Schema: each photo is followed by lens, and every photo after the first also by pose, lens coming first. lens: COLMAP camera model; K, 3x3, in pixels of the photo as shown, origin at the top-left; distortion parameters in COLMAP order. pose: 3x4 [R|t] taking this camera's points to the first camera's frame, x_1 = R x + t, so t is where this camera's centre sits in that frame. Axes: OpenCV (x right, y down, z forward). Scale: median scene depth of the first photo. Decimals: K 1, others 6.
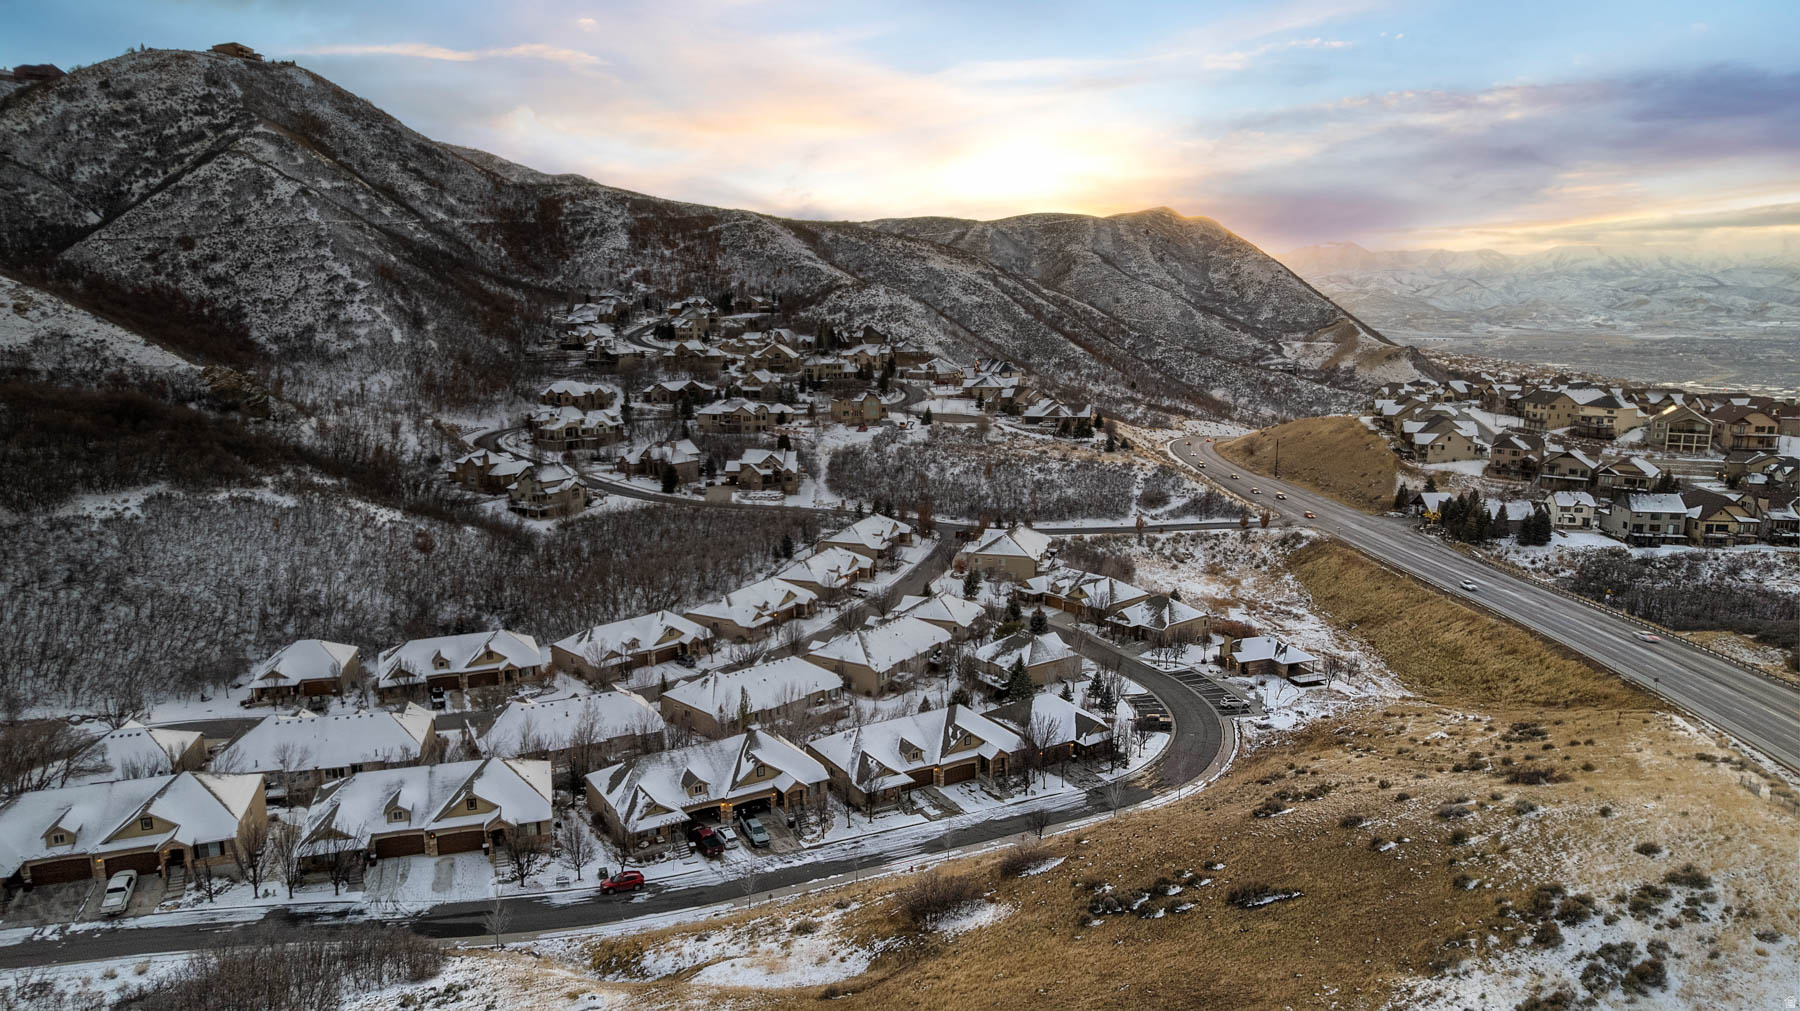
lens RADIAL K [[1149.9, 0, 902.6], [0, 1149.9, 510.4], [0, 0, 1]] dist [-0.072486, 0.068832]
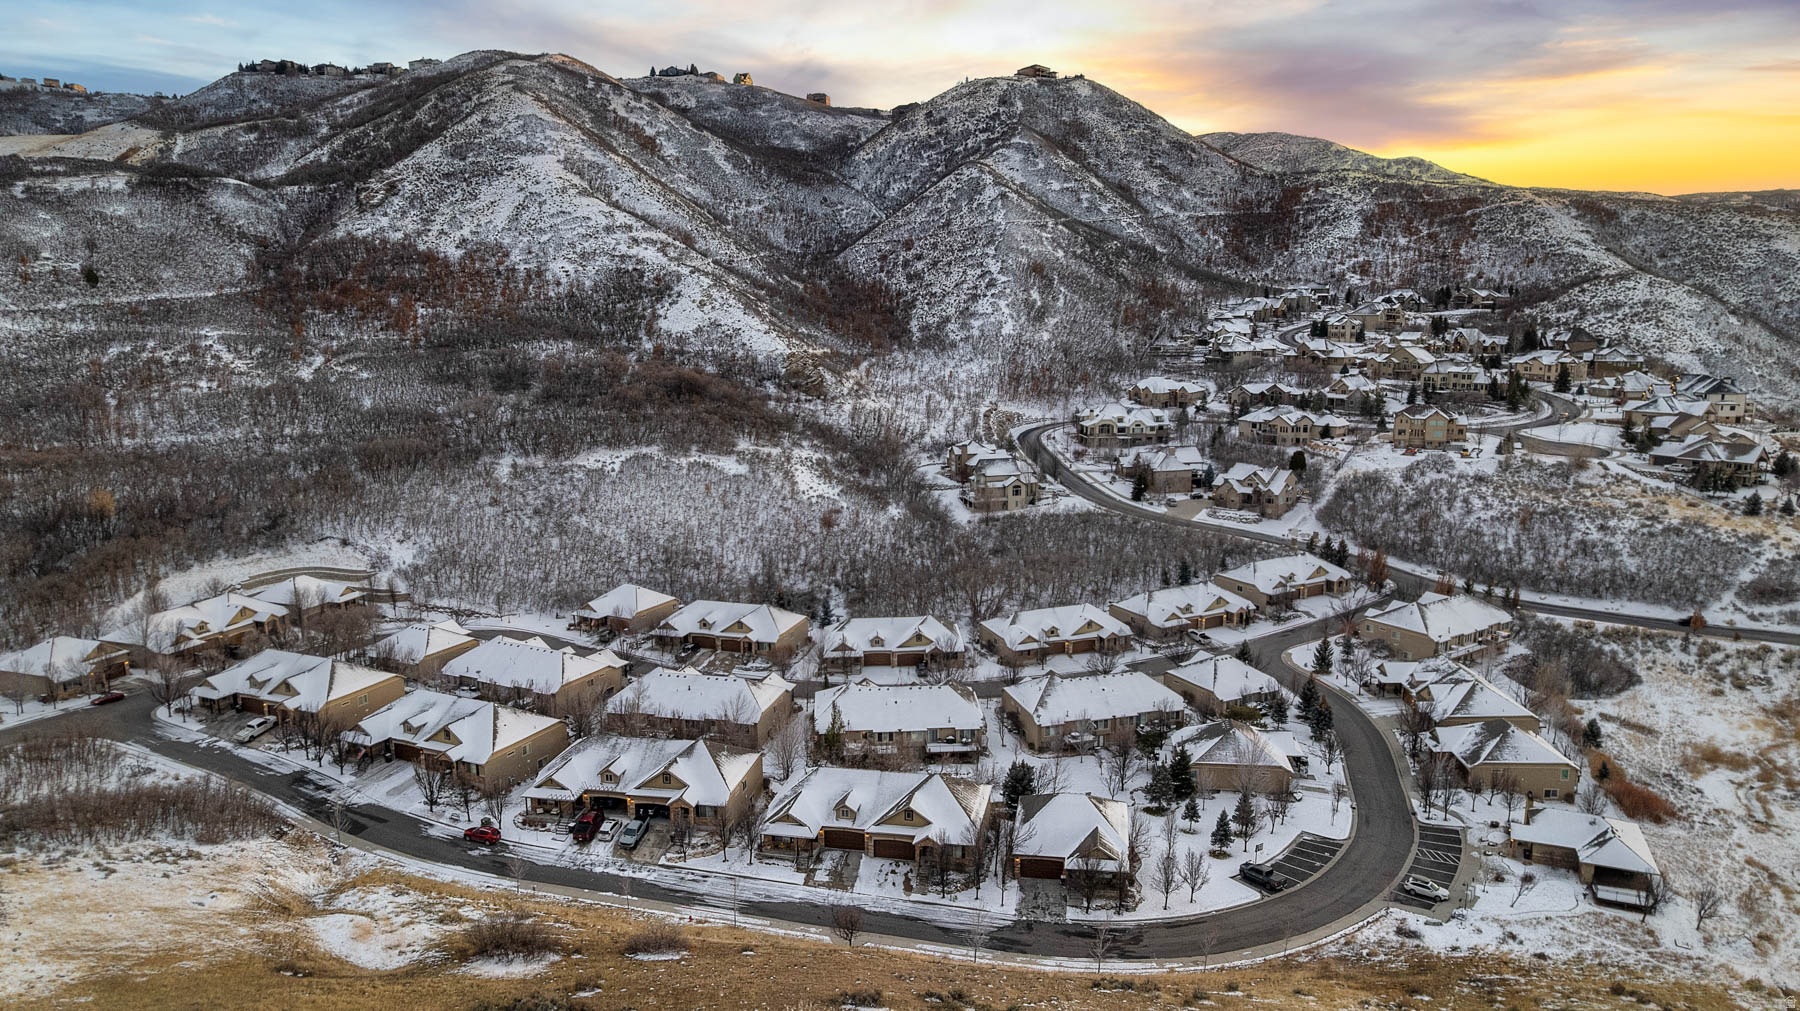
lens RADIAL K [[1154.9, 0, 902.8], [0, 1154.9, 513.5], [0, 0, 1]] dist [-0.083481, 0.077331]
pose [[0.742928, 0.121119, -0.658322, 0.267886], [-0.113014, 0.992071, 0.054984, -0.033656], [0.659762, 0.033550, 0.750726, 0.147268]]
